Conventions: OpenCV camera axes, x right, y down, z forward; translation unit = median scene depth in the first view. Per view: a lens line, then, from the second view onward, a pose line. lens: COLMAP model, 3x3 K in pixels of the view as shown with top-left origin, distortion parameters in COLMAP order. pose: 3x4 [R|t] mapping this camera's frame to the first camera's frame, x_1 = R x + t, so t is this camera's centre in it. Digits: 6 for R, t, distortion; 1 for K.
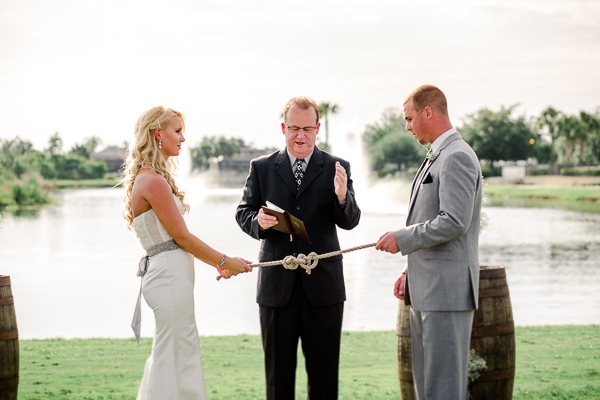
lens RADIAL K [[1416.2, 0, 313.6], [0, 1416.2, 200.8], [0, 0, 1]] dist [-0.079800, -0.625142]
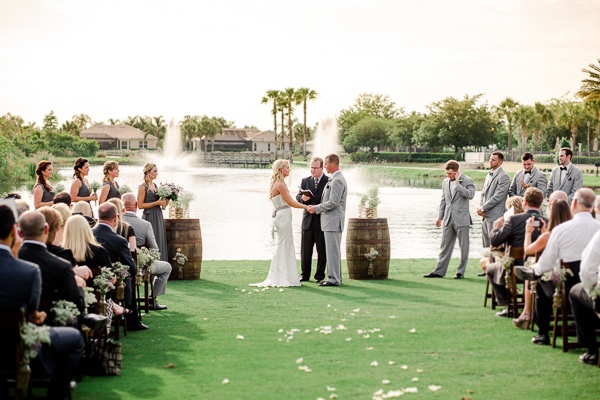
lens RADIAL K [[1416.2, 0, 313.6], [0, 1416.2, 200.8], [0, 0, 1]] dist [-0.079800, -0.625142]
pose [[0.999720, 0.015802, 0.017619, -0.002548], [-0.016085, 0.999742, 0.016024, -0.001778], [-0.017361, -0.016303, 0.999716, -0.093849]]
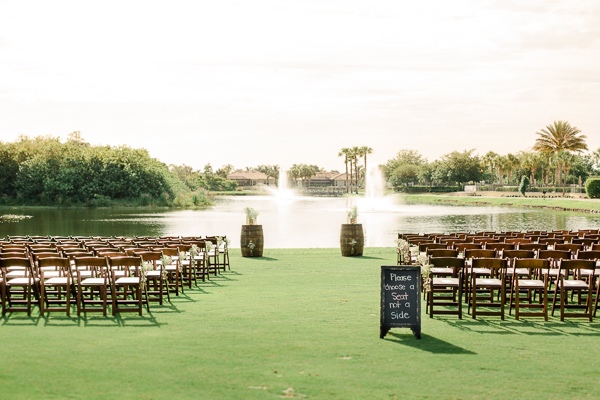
lens RADIAL K [[903.1, 0, 300.0], [0, 903.1, 200.0], [0, 0, 1]] dist [-0.079915, -0.012407]
pose [[0.997572, 0.006037, -0.069376, 0.007864], [-0.006215, 0.999978, -0.002347, -0.001902], [0.069360, 0.002773, 0.997588, -0.123831]]
